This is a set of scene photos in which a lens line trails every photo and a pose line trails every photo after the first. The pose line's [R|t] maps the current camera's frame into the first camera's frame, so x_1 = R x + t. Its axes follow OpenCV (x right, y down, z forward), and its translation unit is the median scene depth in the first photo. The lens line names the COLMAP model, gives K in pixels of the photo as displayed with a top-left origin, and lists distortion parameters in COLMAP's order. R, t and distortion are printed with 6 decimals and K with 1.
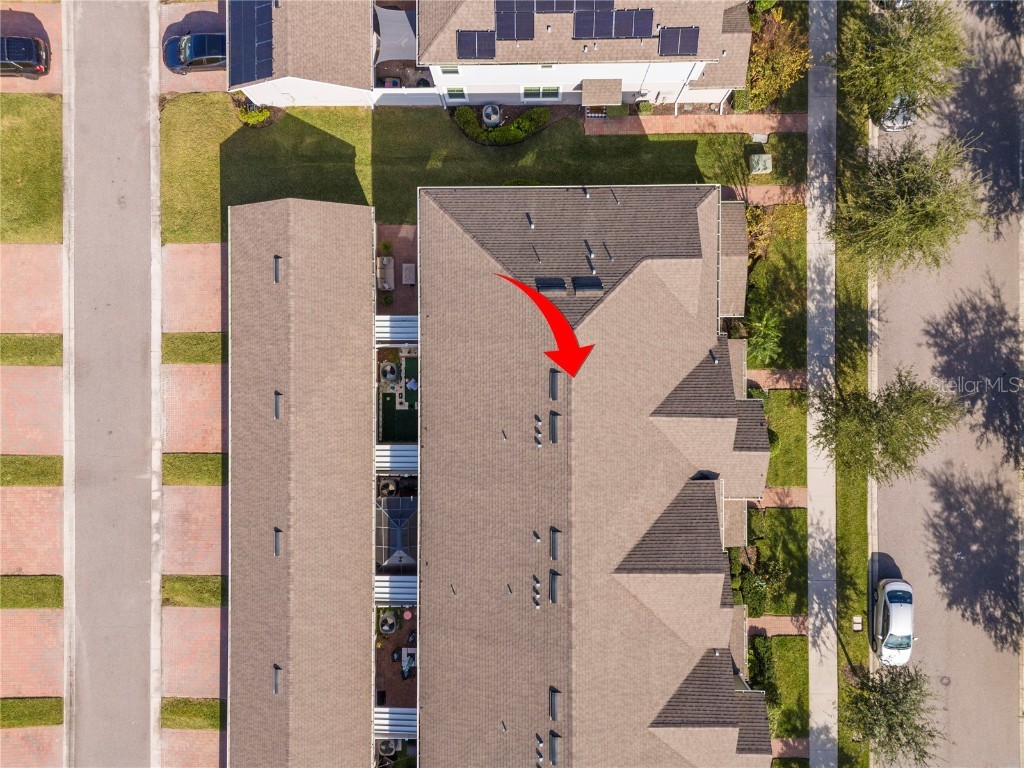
lens RADIAL K [[754.8, 0, 515.2], [0, 754.8, 384.2], [0, 0, 1]] dist [0.071357, -0.063857]
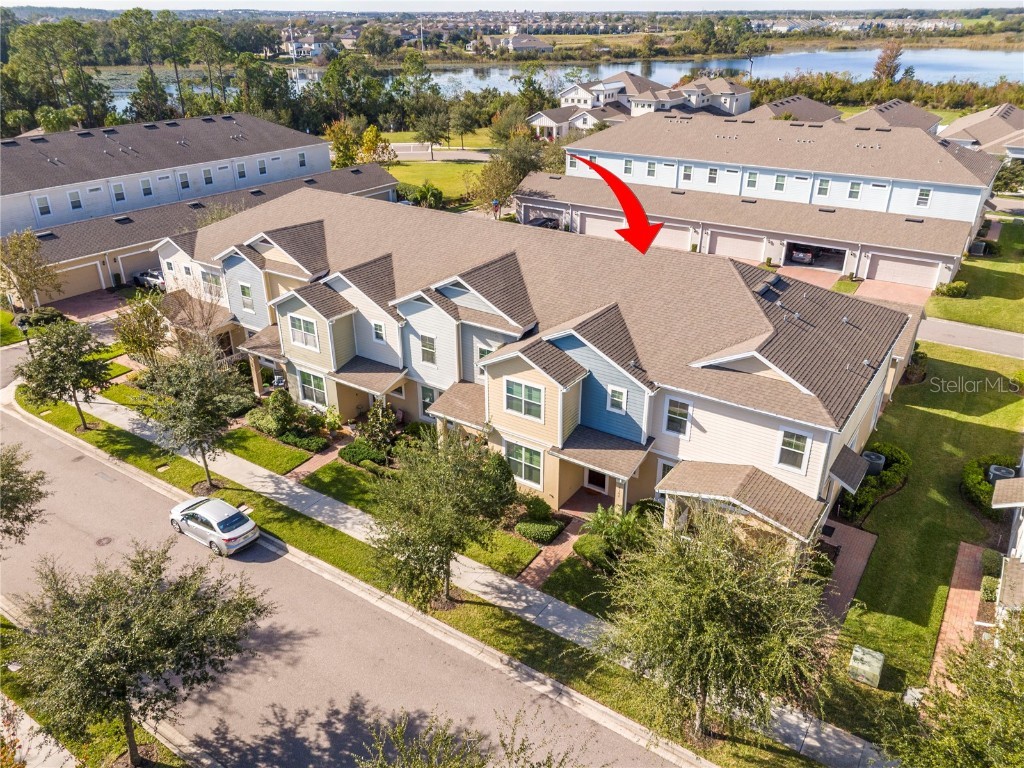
lens RADIAL K [[754.8, 0, 513.3], [0, 754.8, 383.8], [0, 0, 1]] dist [0.071357, -0.063857]
pose [[-0.561587, 0.382709, -0.733590, 0.836259], [-0.827304, -0.245021, 0.505502, -0.307559], [0.013716, 0.890785, 0.454217, 0.513014]]
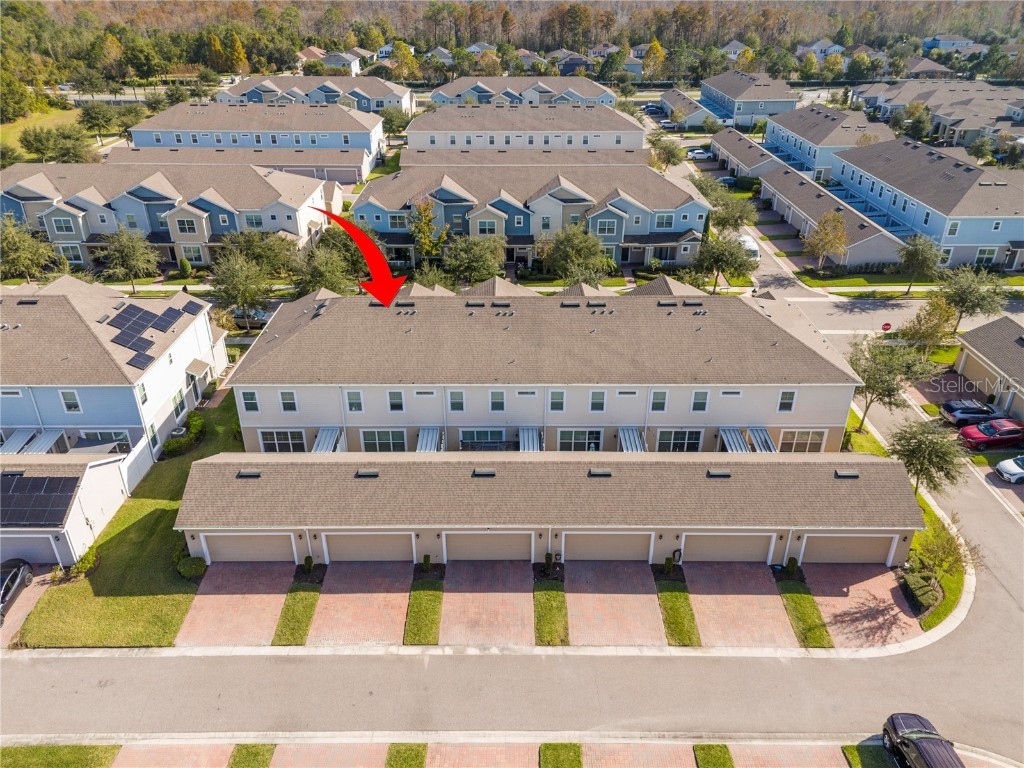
lens RADIAL K [[754.8, 0, 514.5], [0, 754.8, 386.2], [0, 0, 1]] dist [0.071357, -0.063857]
pose [[0.000754, -0.452982, 0.891519, -1.160883], [0.999994, -0.002571, -0.002152, 0.231897], [0.003267, 0.891516, 0.452977, 0.318990]]
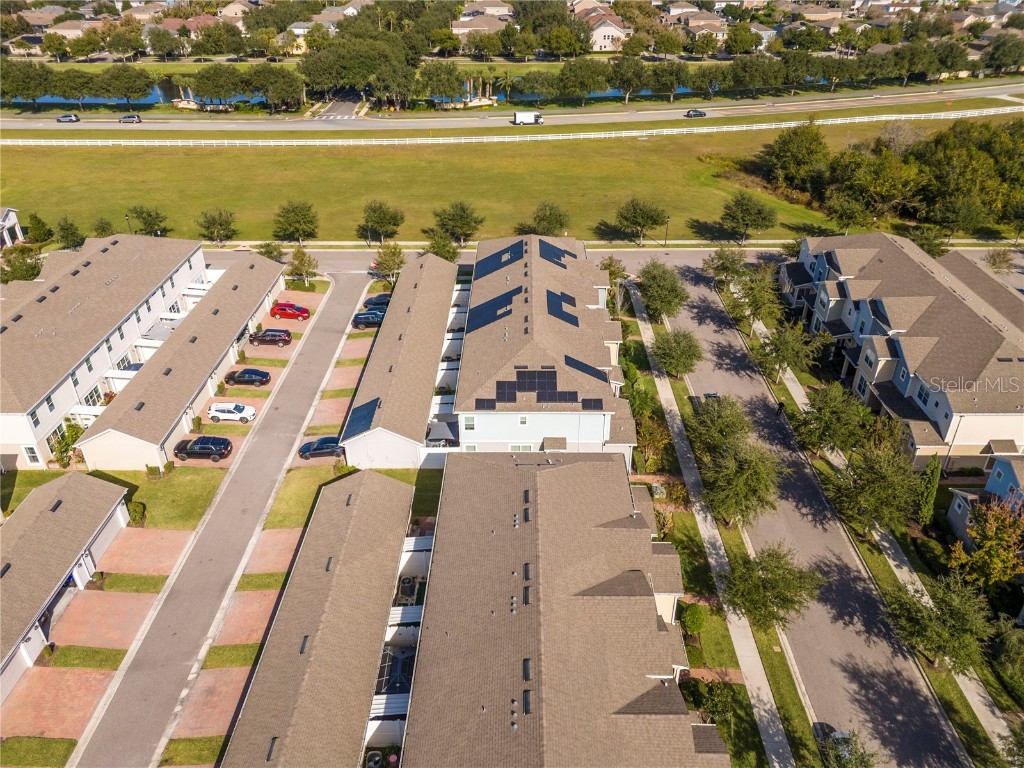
lens RADIAL K [[754.8, 0, 514.1], [0, 754.8, 376.7], [0, 0, 1]] dist [0.071357, -0.063857]
pose [[0.999787, 0.020521, -0.002313, 0.018823], [-0.012421, 0.508083, -0.861218, 0.943610], [-0.016498, 0.861063, 0.508230, -0.004478]]
